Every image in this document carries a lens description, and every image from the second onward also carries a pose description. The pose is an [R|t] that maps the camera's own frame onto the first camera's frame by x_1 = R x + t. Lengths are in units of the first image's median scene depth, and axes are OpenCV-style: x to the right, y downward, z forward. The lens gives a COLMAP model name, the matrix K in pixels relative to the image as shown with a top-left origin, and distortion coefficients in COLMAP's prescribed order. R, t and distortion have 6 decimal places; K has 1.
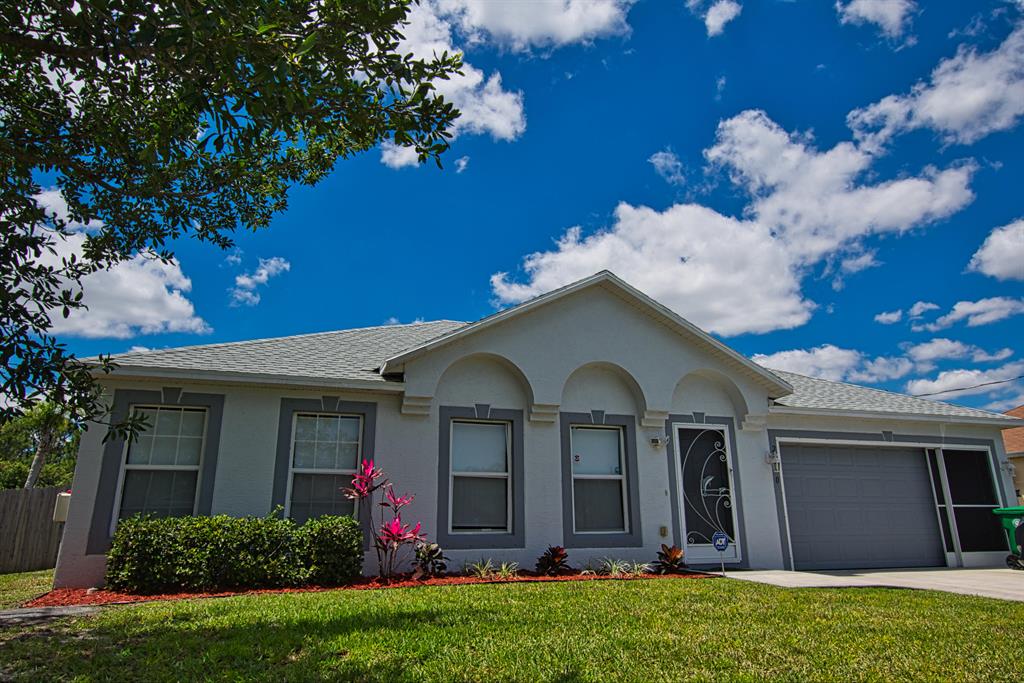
lens RADIAL K [[648.8, 0, 513.2], [0, 648.8, 338.6], [0, 0, 1]] dist [-0.012236, 0.005103]
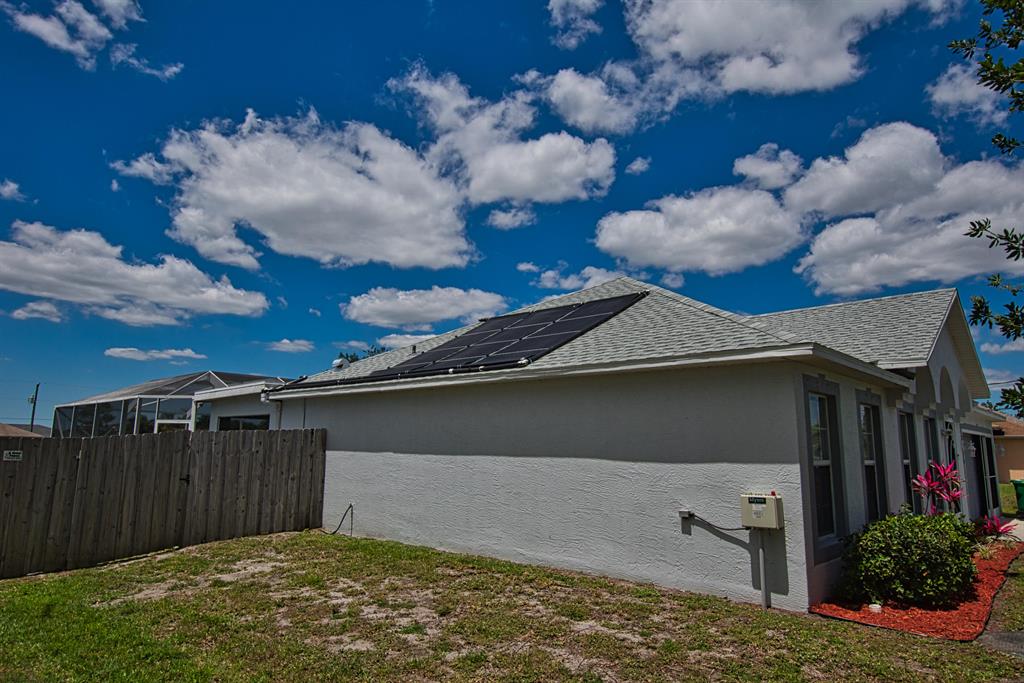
lens RADIAL K [[648.8, 0, 510.4], [0, 648.8, 344.3], [0, 0, 1]] dist [-0.012236, 0.005103]
pose [[0.870467, 0.098610, 0.482249, -1.057314], [-0.160576, 0.983018, 0.088836, 0.018492], [-0.465299, -0.154766, 0.871518, 0.336343]]
